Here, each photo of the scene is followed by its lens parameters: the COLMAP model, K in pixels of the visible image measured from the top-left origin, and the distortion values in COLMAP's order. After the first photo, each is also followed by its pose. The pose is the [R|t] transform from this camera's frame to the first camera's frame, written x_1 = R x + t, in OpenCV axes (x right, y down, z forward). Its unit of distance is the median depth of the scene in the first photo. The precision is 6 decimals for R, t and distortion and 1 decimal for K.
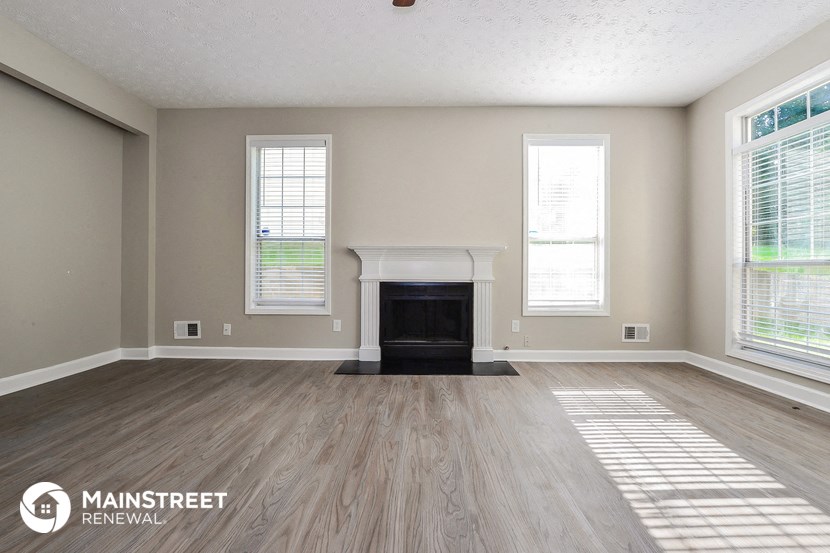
lens RADIAL K [[347.8, 0, 416.1], [0, 347.8, 269.2], [0, 0, 1]] dist [-0.000715, -0.000104]
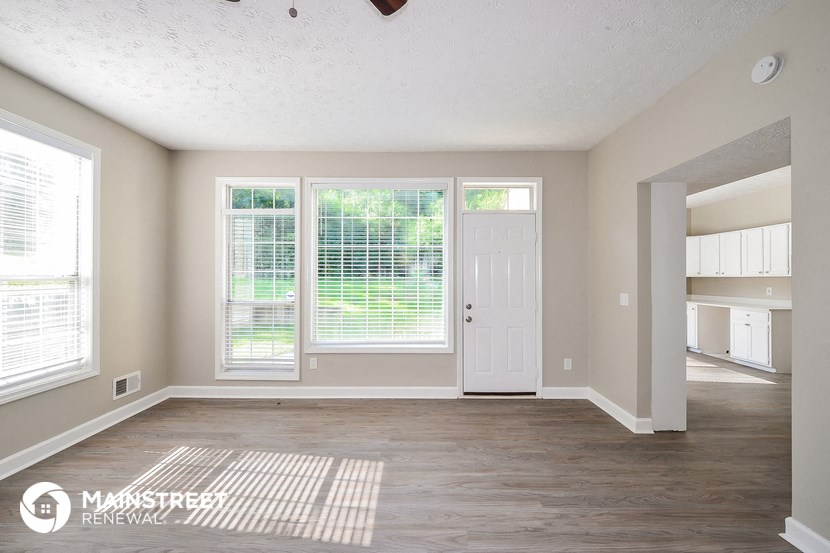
lens RADIAL K [[333.2, 0, 415.5], [0, 333.2, 273.7], [0, 0, 1]] dist [-0.000693, -0.000154]
pose [[0.002870, 0.005790, 0.999979, -0.252671], [-0.003434, 0.999977, -0.005780, -0.113382], [-0.999990, -0.003417, 0.002890, 0.310681]]
